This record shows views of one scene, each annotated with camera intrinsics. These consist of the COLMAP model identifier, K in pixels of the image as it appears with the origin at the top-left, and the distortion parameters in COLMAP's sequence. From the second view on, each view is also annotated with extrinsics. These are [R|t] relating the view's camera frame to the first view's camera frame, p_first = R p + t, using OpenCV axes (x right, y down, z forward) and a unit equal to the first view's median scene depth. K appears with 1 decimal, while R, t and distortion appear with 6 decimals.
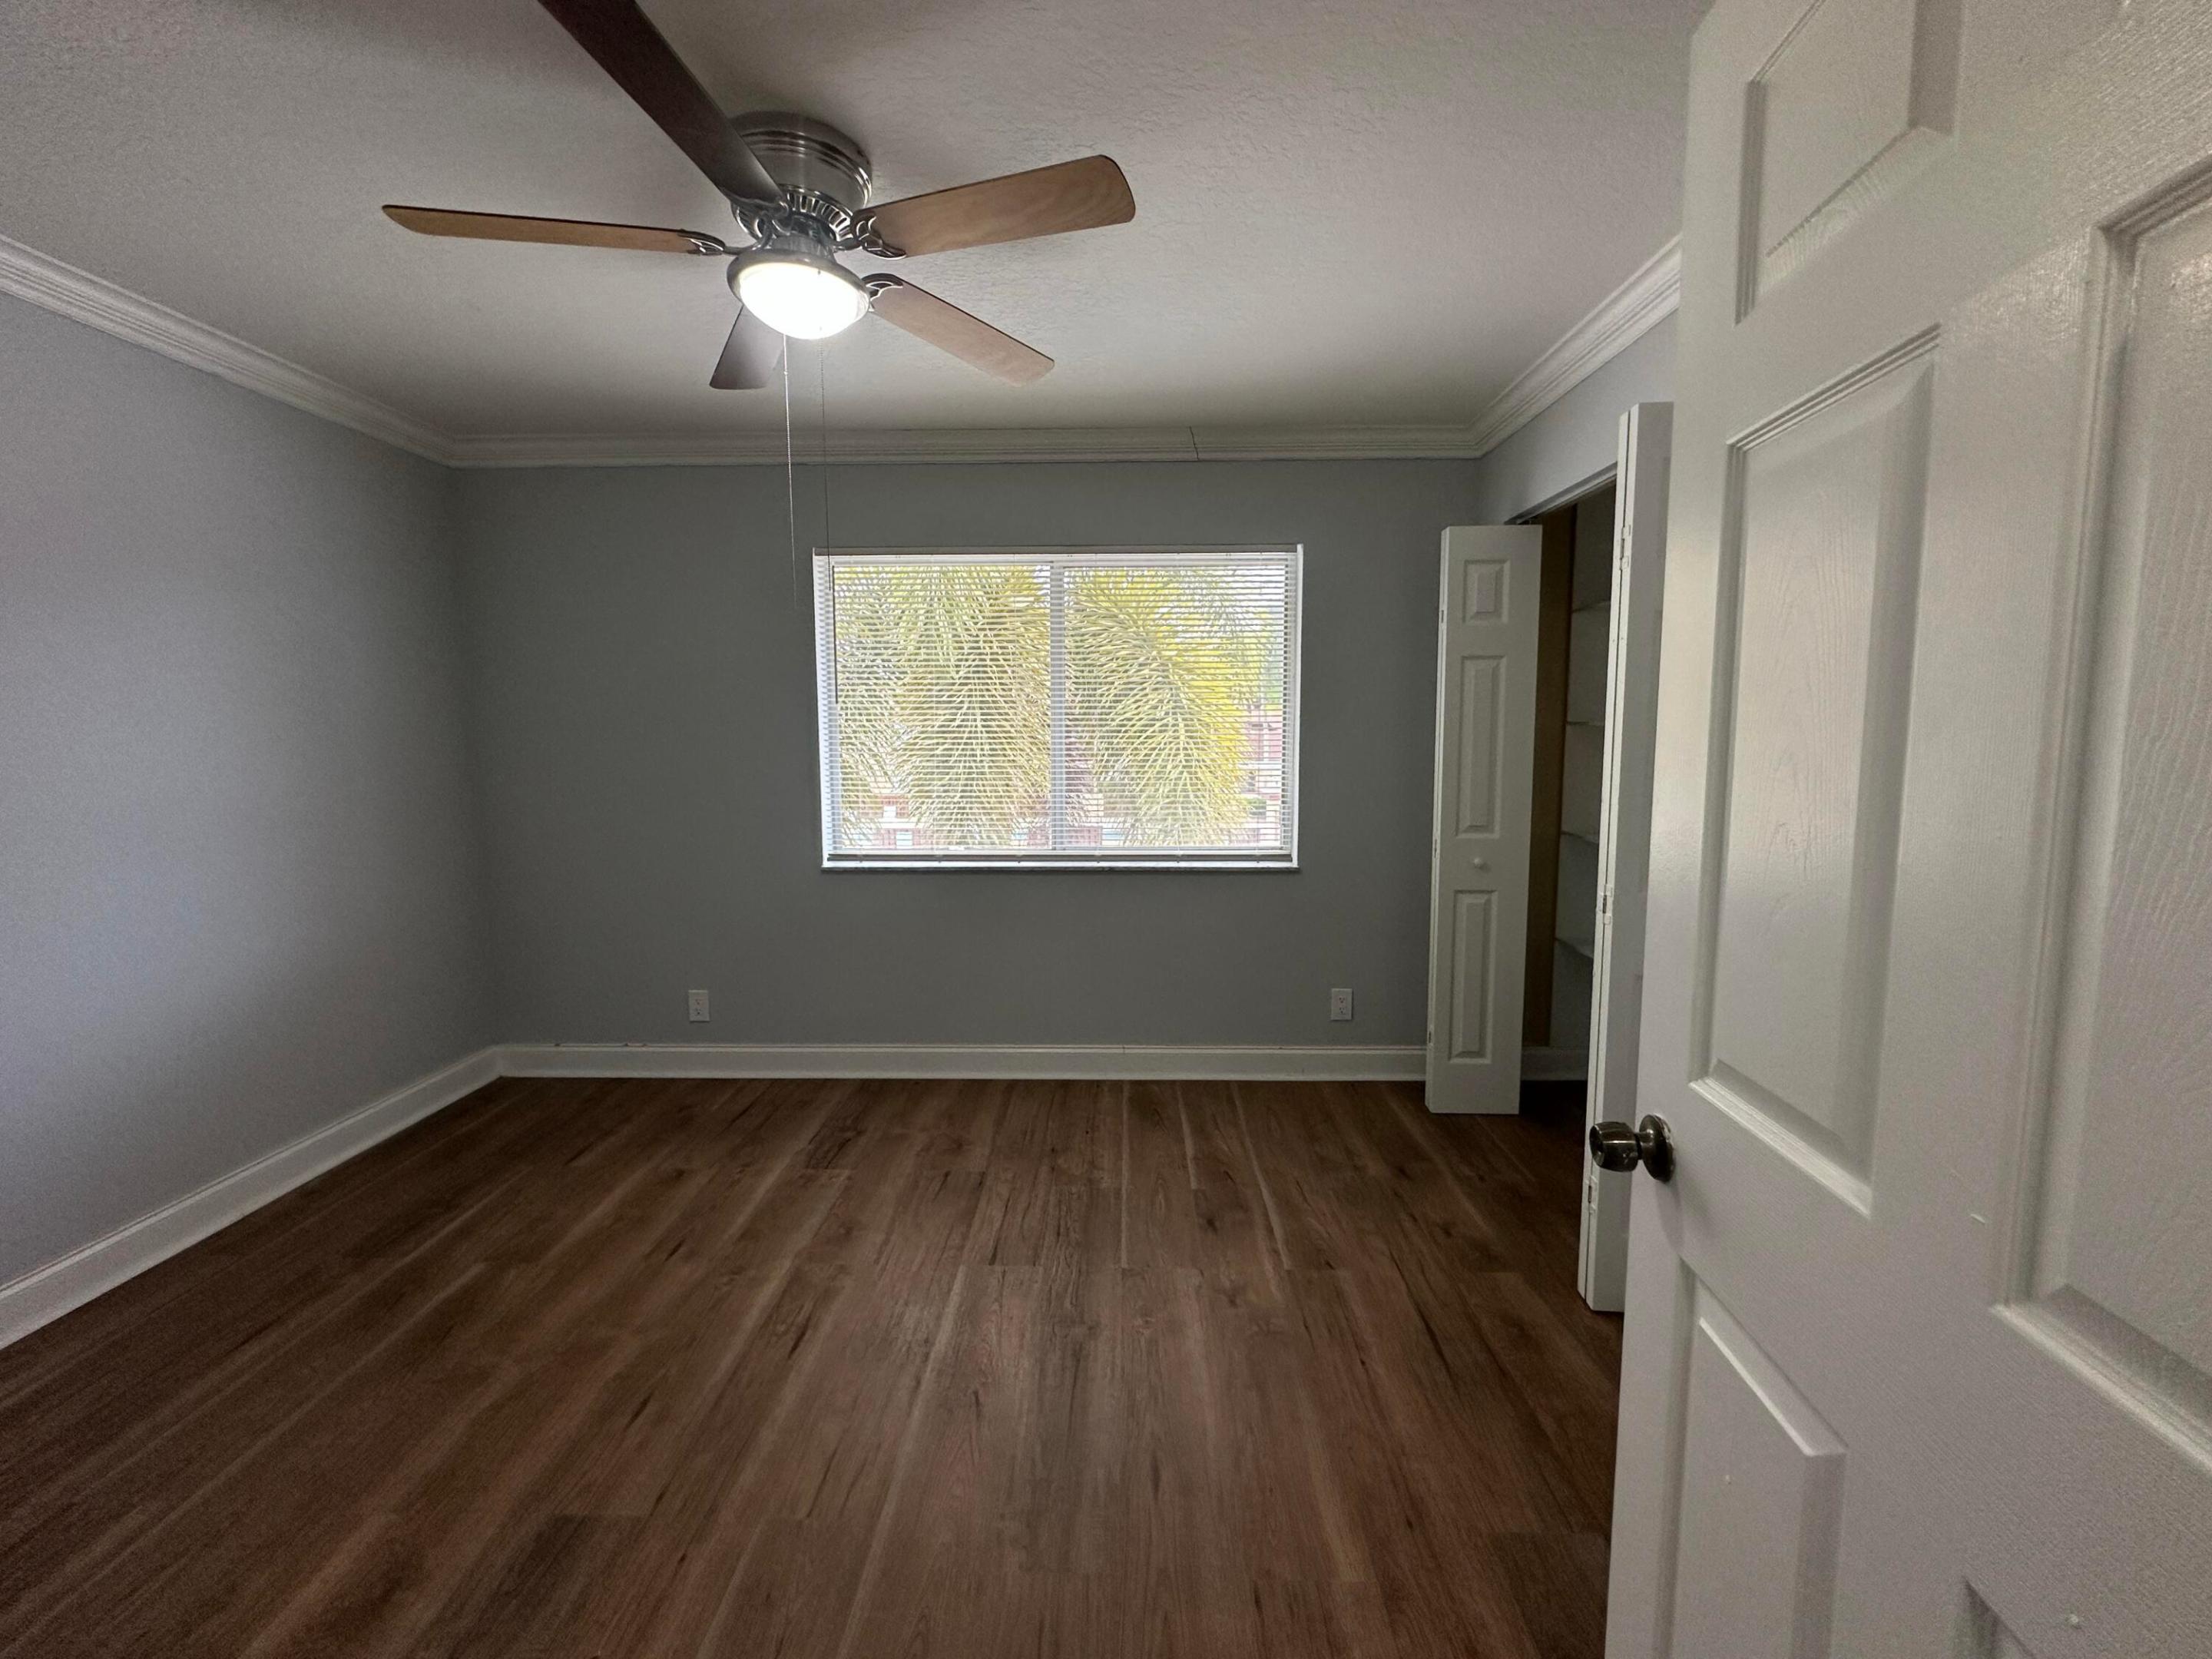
lens RADIAL K [[881.3, 0, 1104.3], [0, 881.3, 829.0], [0, 0, 1]] dist [-0.006608, -0.000131]
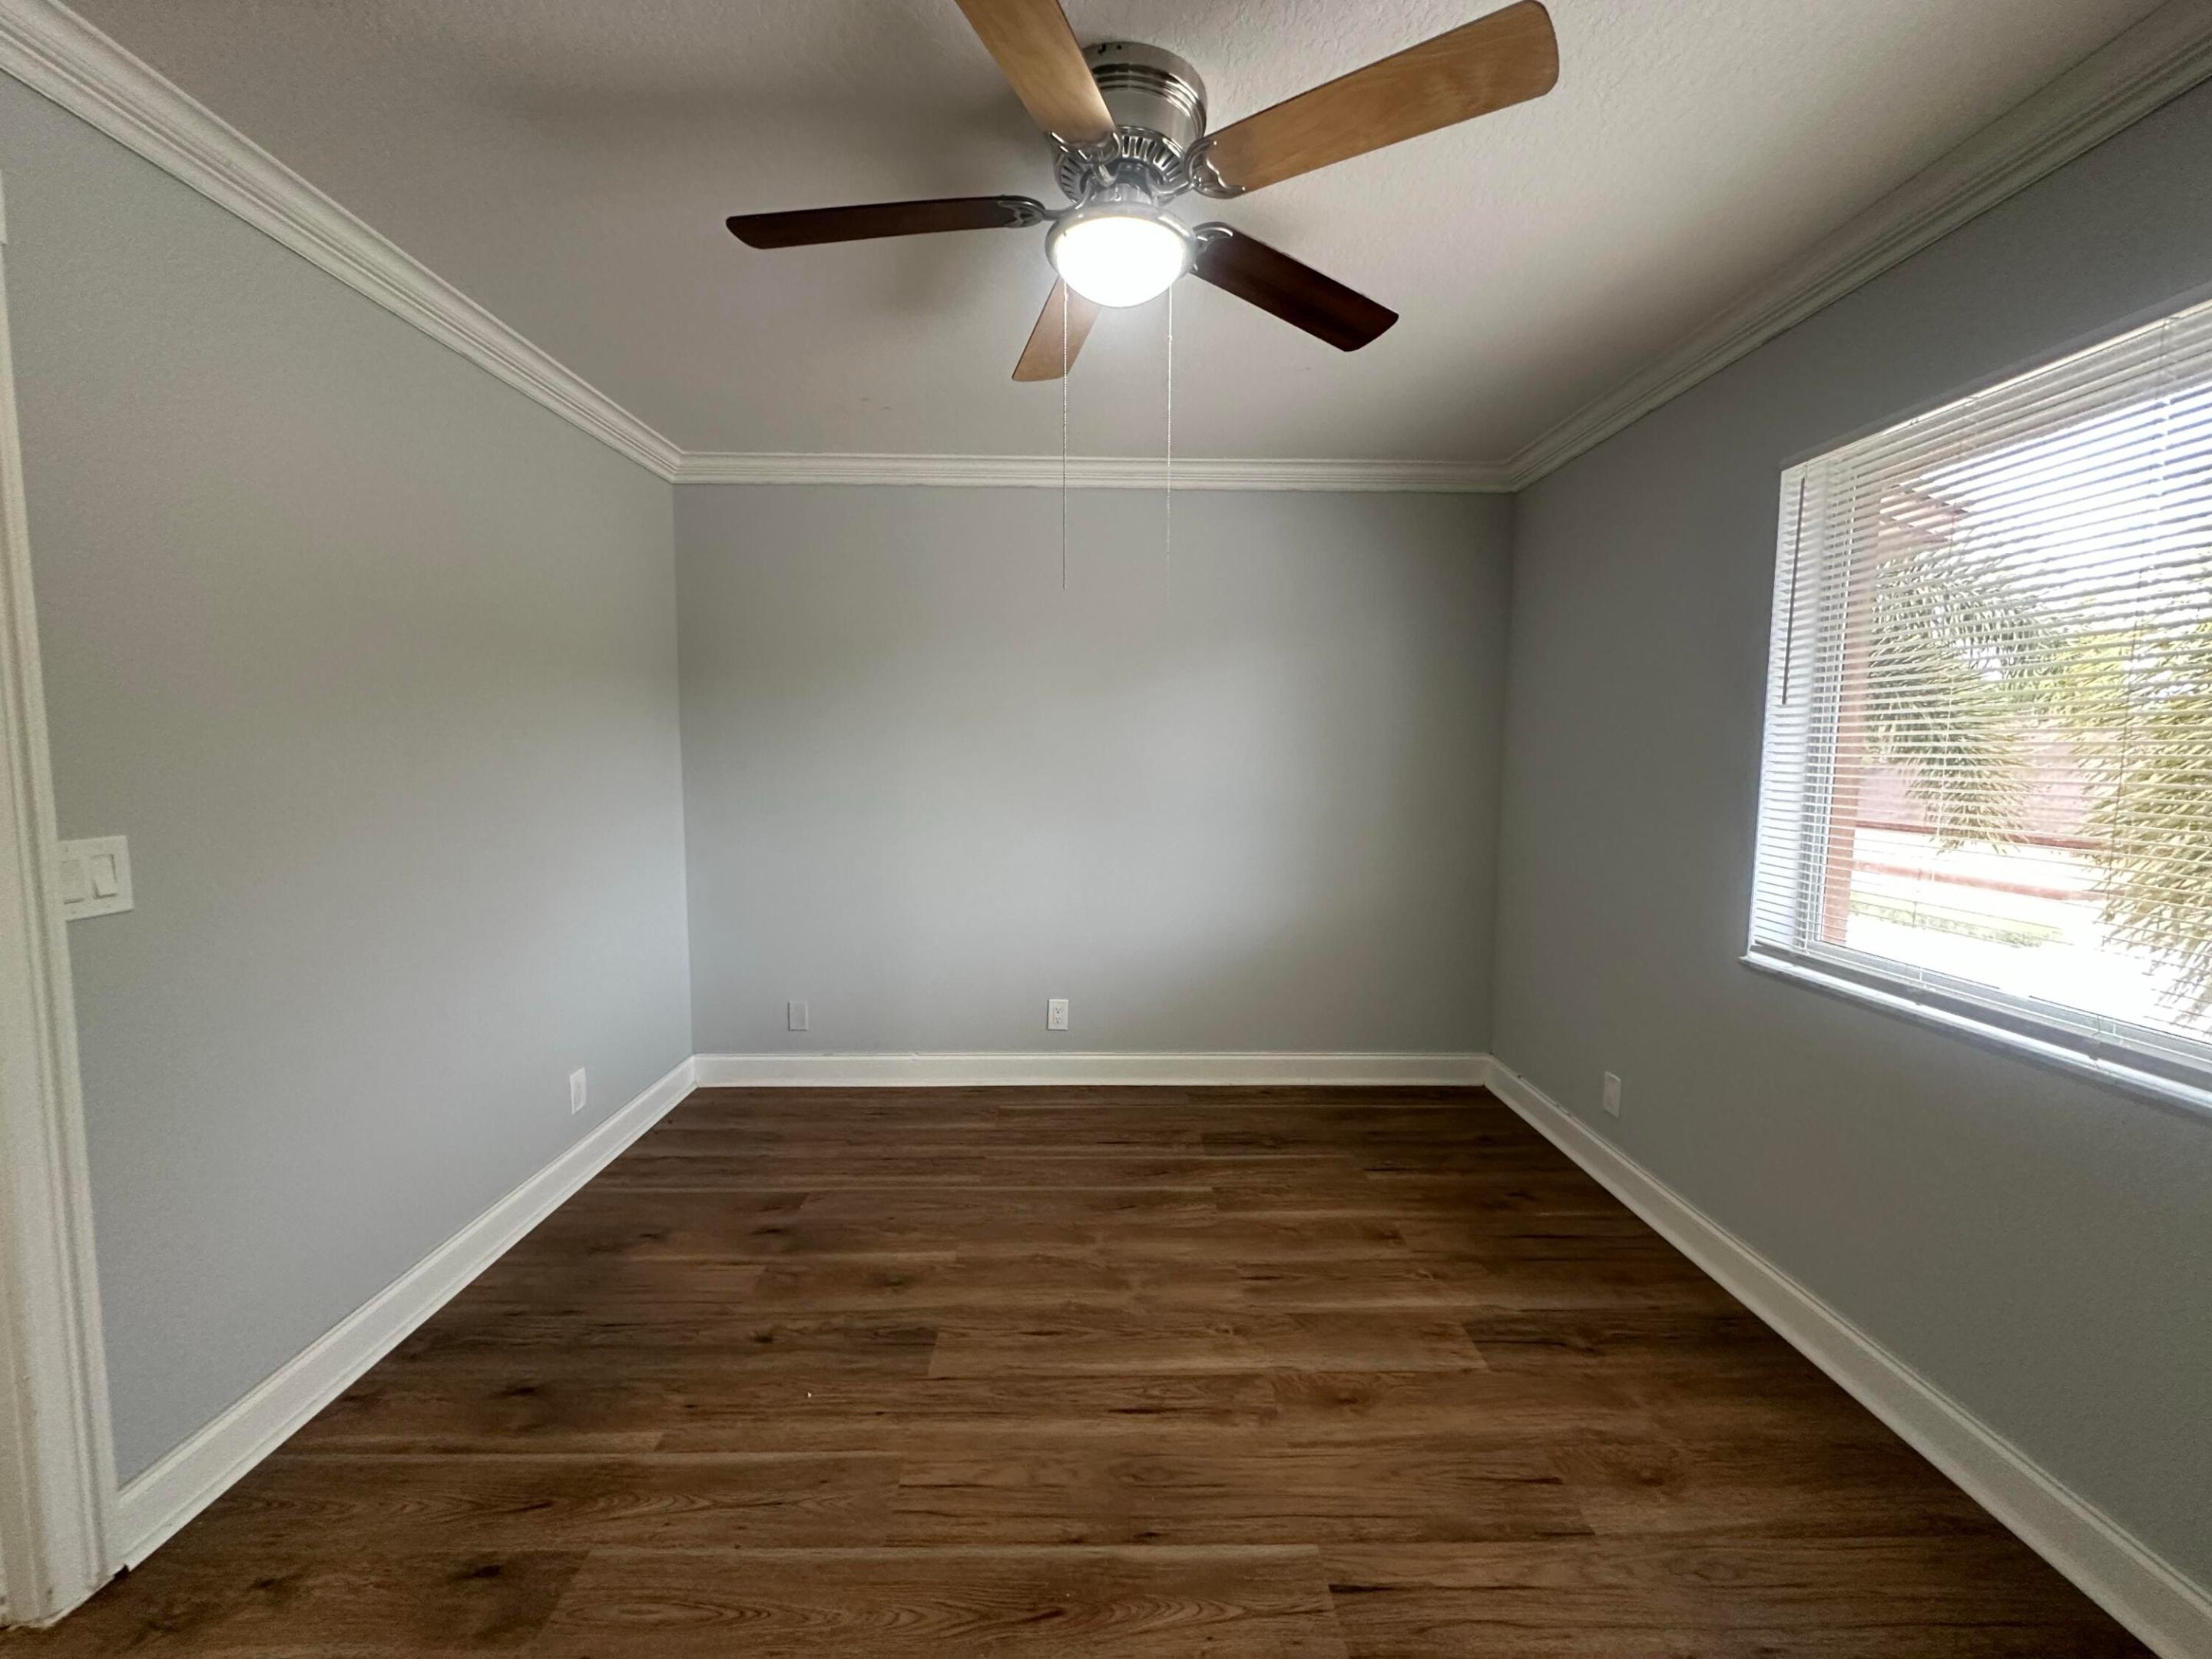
lens RADIAL K [[881.3, 0, 1104.3], [0, 881.3, 829.0], [0, 0, 1]] dist [-0.006608, -0.000131]
pose [[0.036086, 0.094020, -0.994916, 0.391059], [-0.112117, 0.989660, 0.089456, -0.074575], [0.993040, 0.108319, 0.046254, 0.663310]]
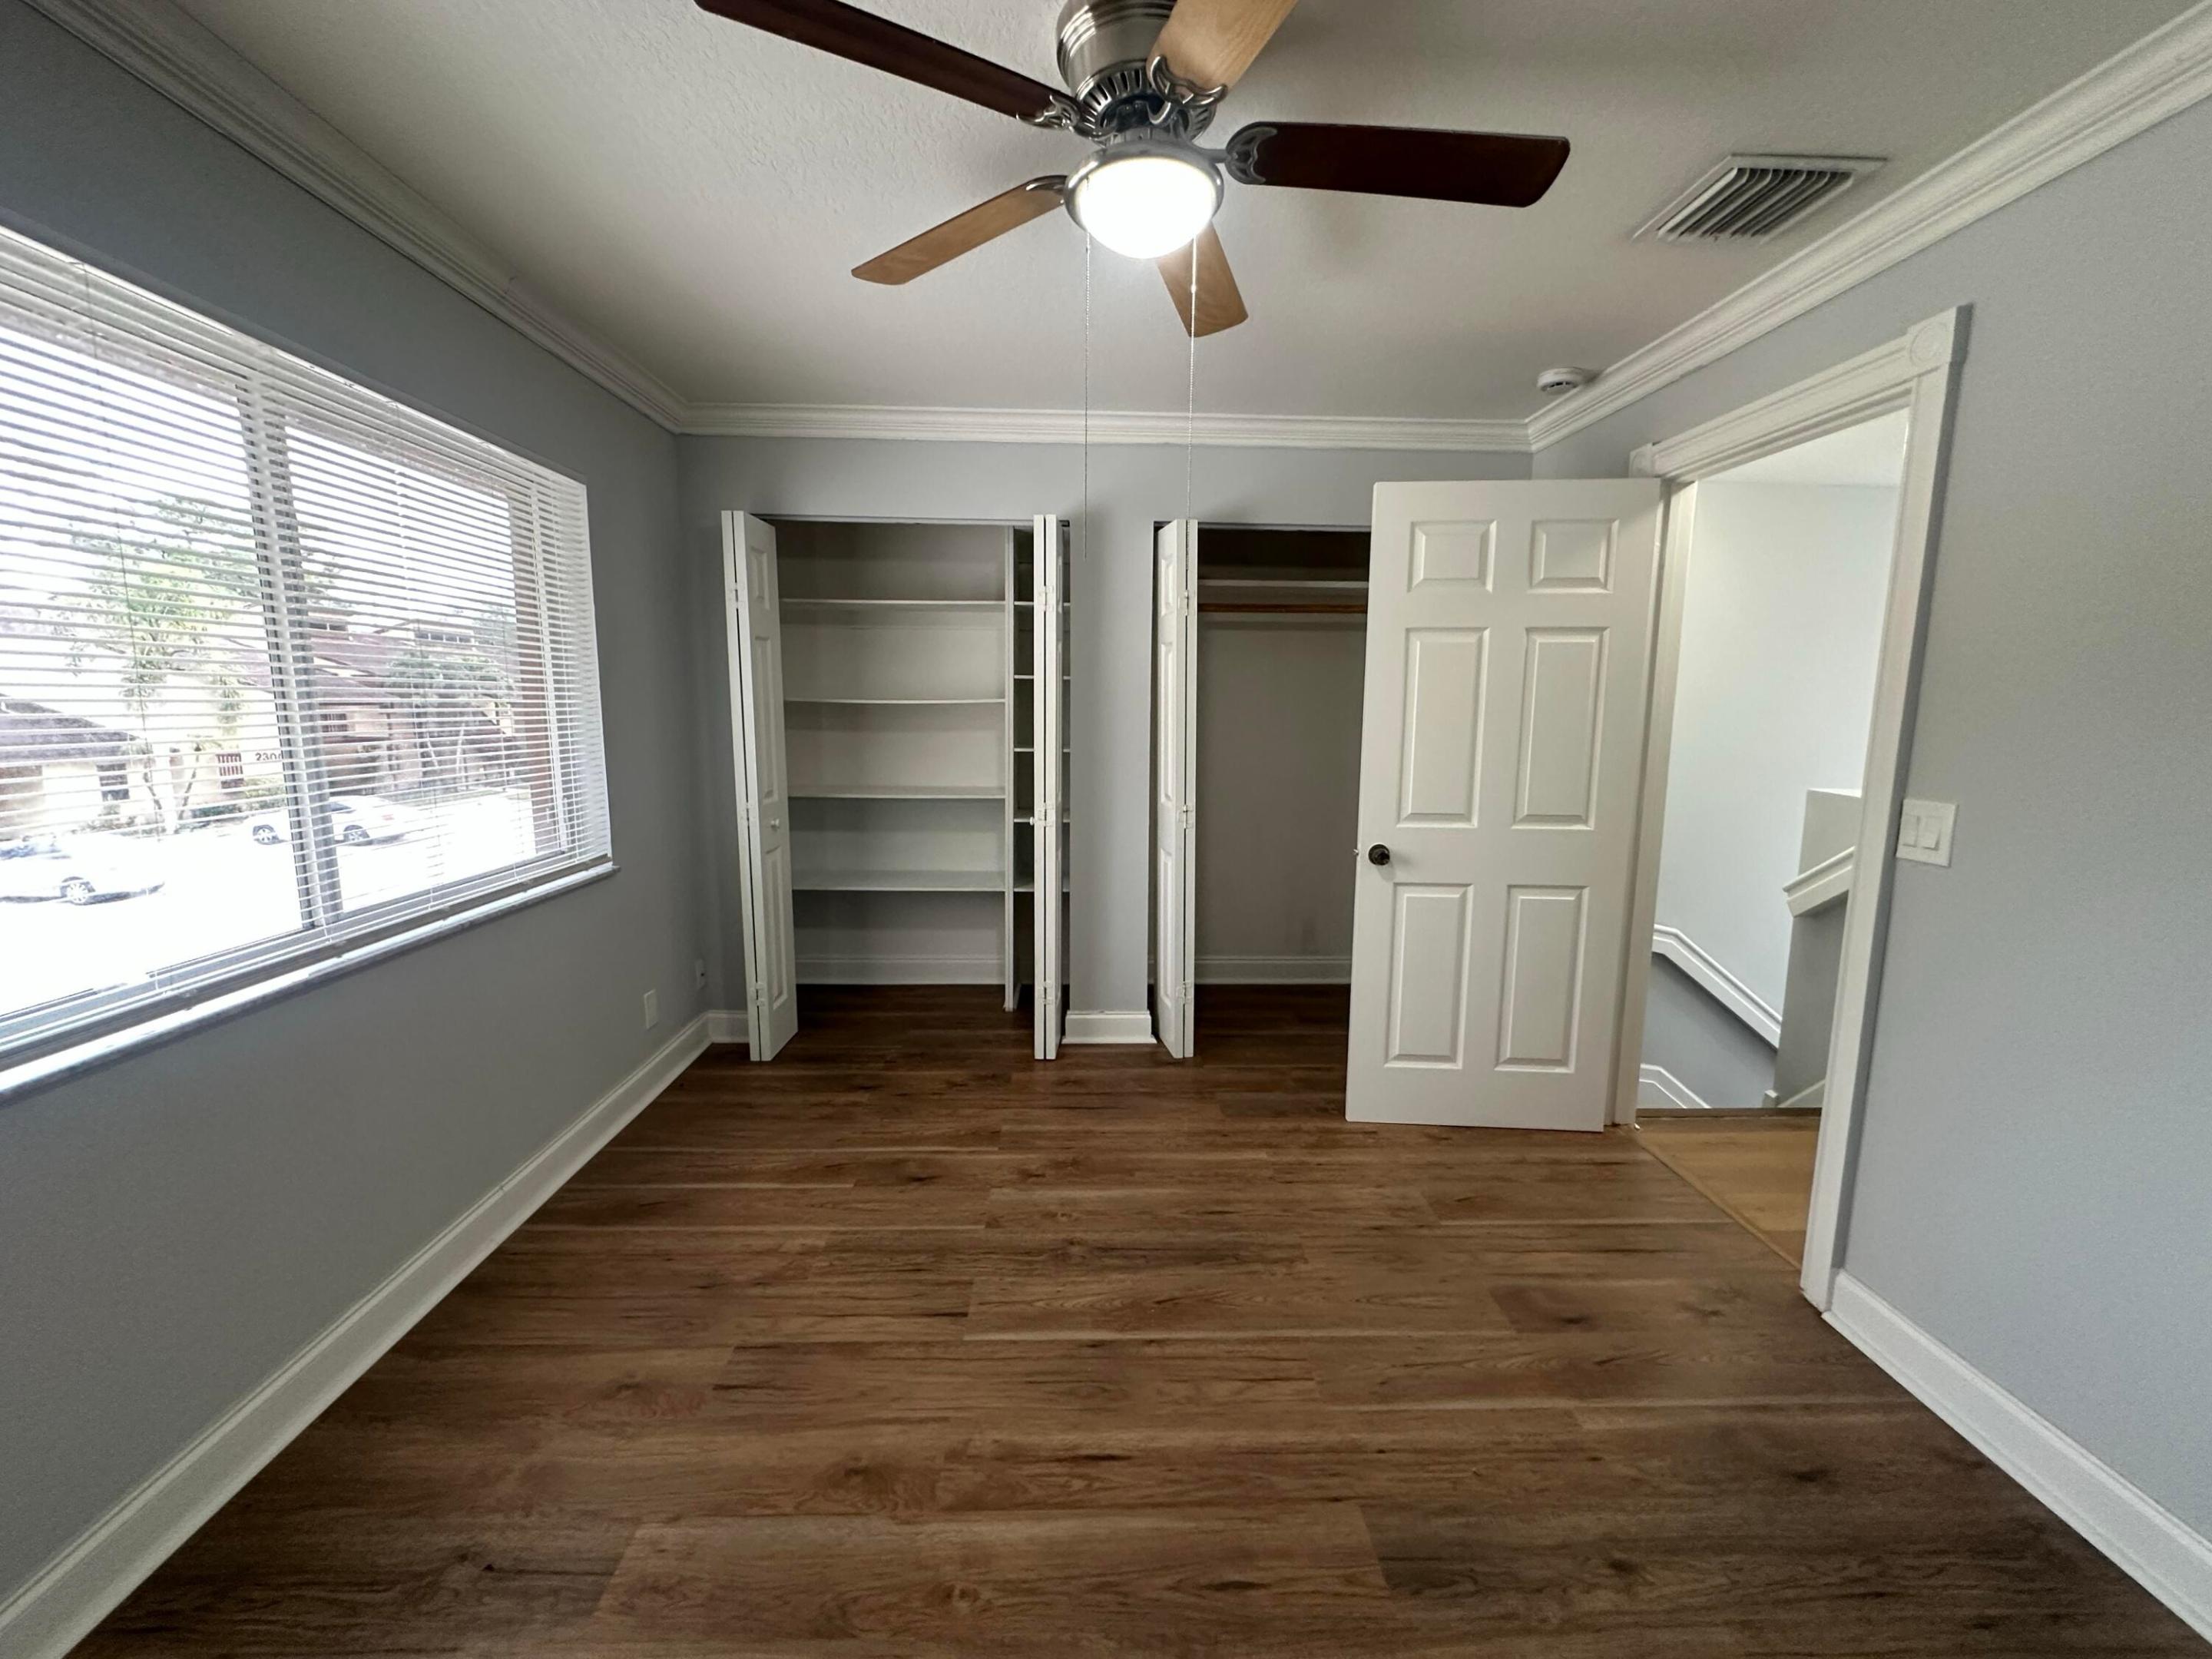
lens RADIAL K [[881.3, 0, 1104.3], [0, 881.3, 829.0], [0, 0, 1]] dist [-0.006608, -0.000131]
pose [[-0.051177, -0.142829, 0.988423, -0.836419], [0.097868, 0.984239, 0.147292, -0.093605], [-0.993883, 0.104273, -0.036392, 0.745873]]
